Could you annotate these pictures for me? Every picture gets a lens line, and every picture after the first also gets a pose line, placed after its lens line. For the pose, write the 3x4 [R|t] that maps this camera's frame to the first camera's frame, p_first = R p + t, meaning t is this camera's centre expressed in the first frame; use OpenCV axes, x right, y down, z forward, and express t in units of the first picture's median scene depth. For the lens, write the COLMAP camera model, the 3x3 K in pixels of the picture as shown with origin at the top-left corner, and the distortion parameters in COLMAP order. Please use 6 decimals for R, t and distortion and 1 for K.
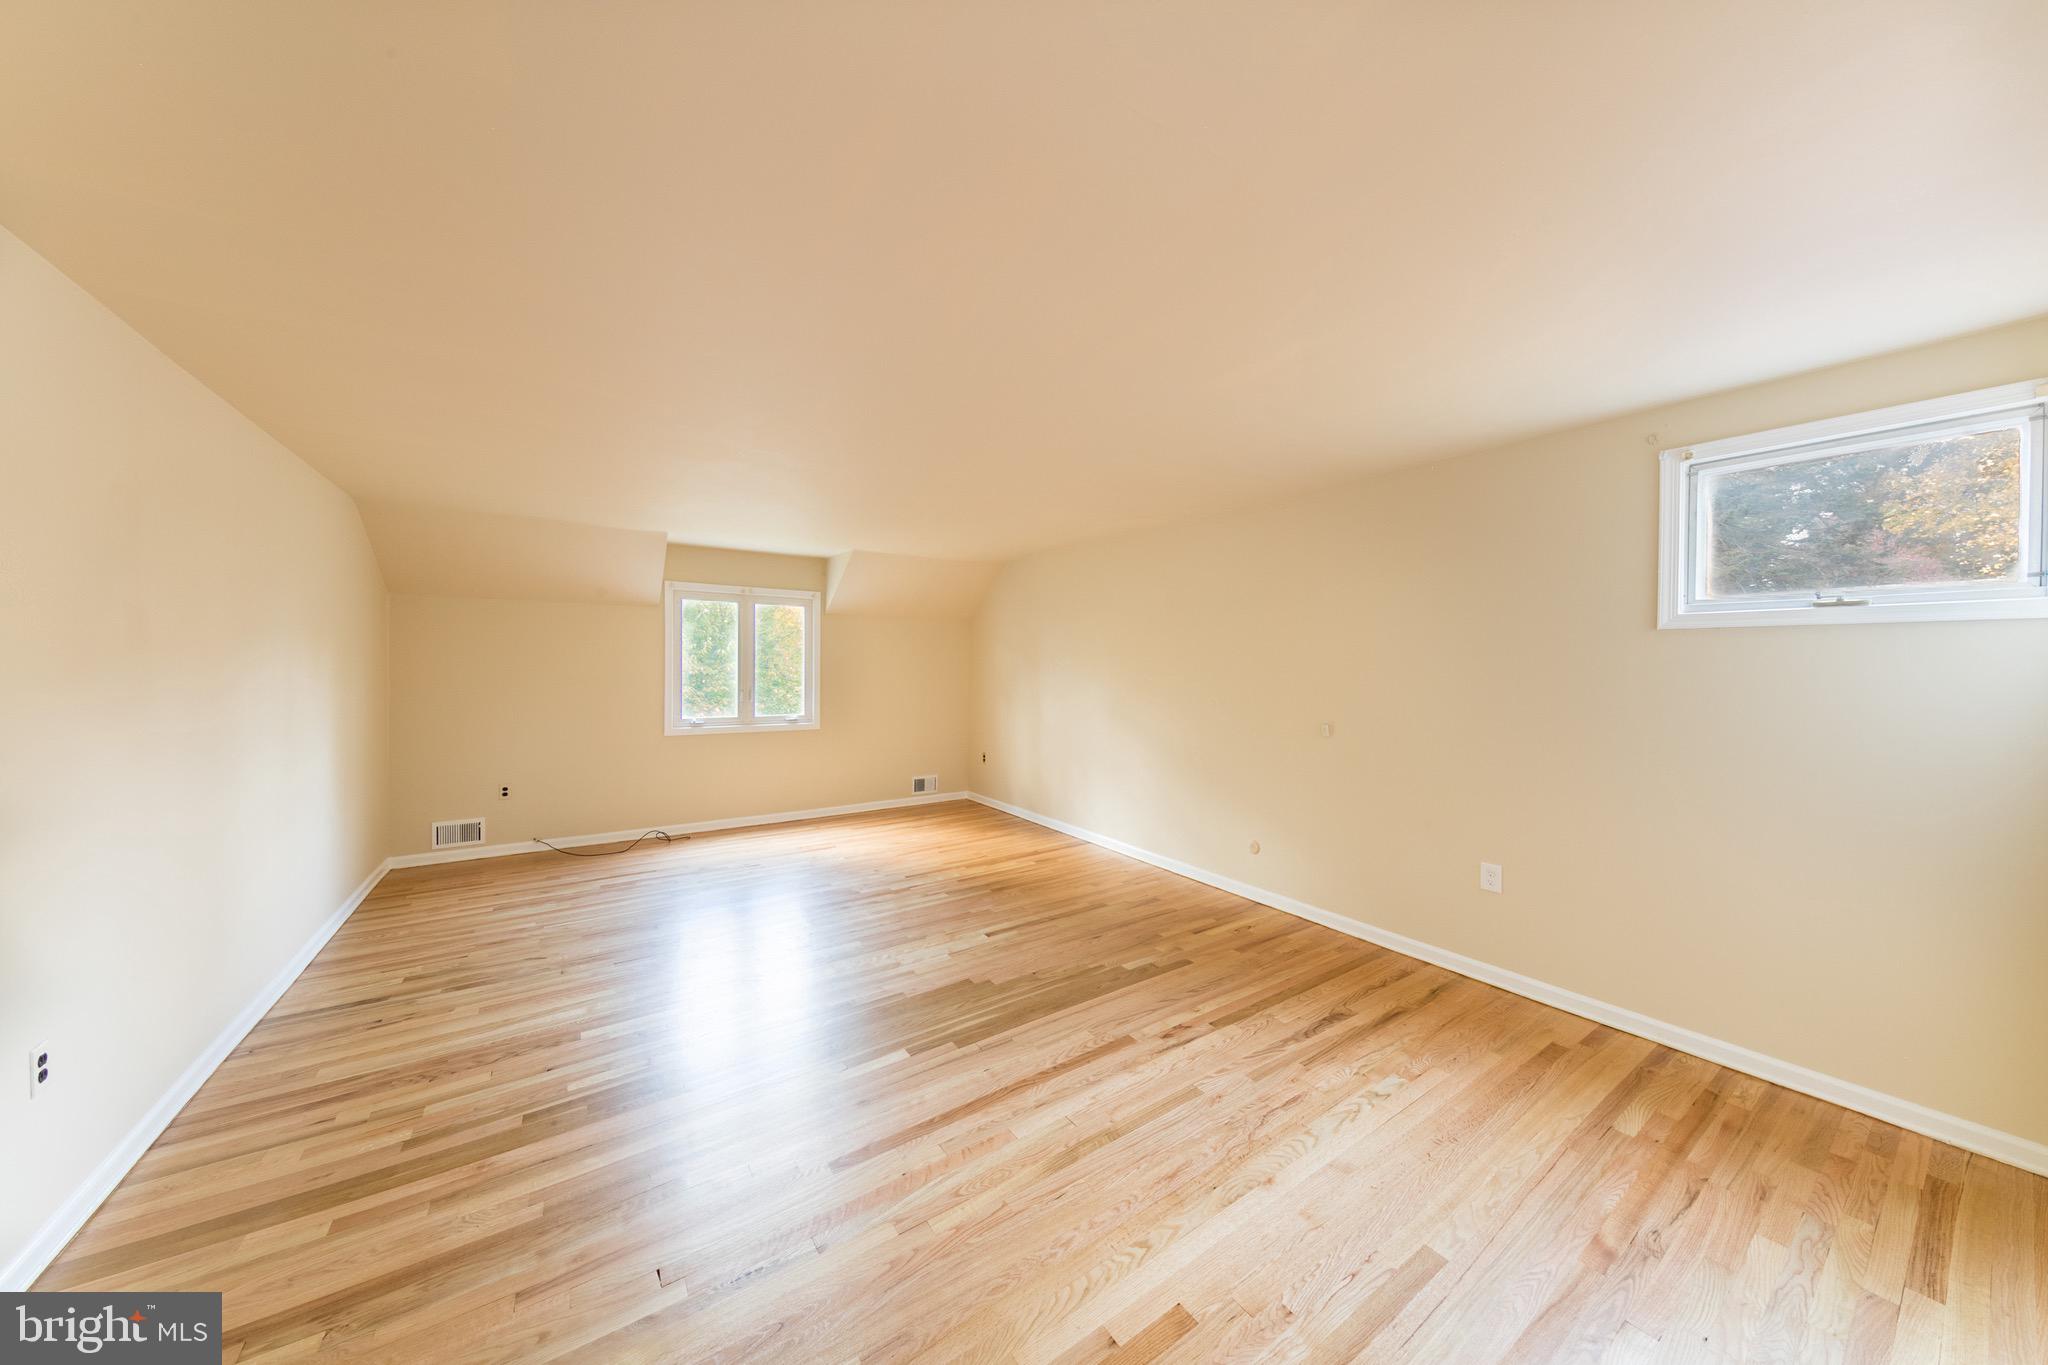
lens RADIAL K [[663.4, 0, 1021.3], [0, 663.4, 671.2], [0, 0, 1]] dist [0.008648, -0.000018]
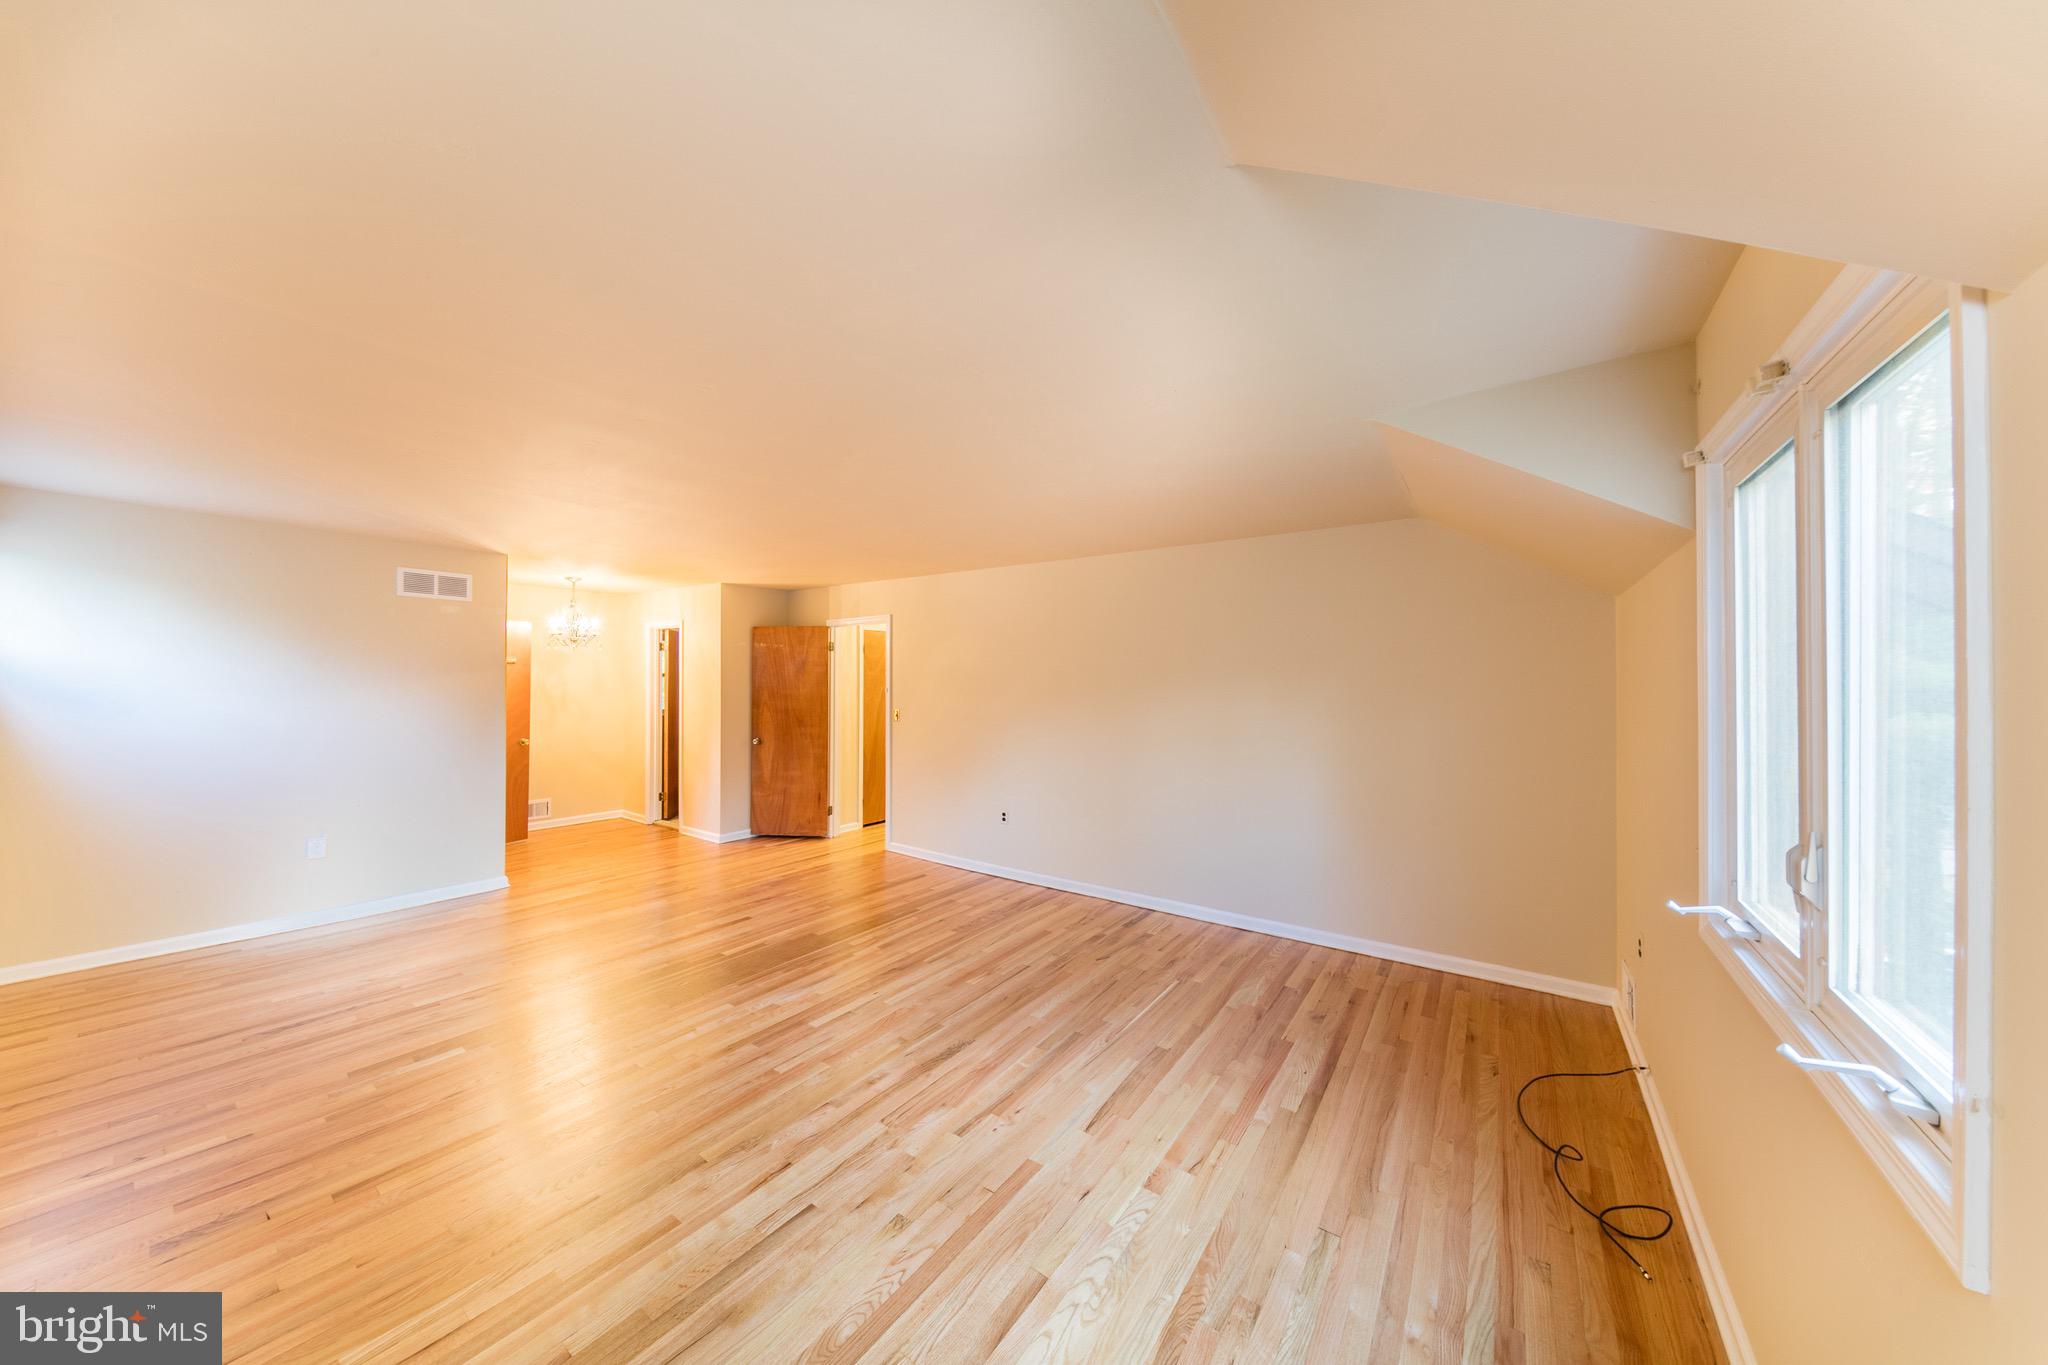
lens RADIAL K [[663.4, 0, 1023.7], [0, 663.4, 681.3], [0, 0, 1]] dist [0.008648, -0.000018]
pose [[-0.936448, -0.006820, -0.350741, -0.230166], [-0.009550, 0.999936, 0.006055, -0.044321], [0.350677, 0.009020, -0.936453, 2.187093]]
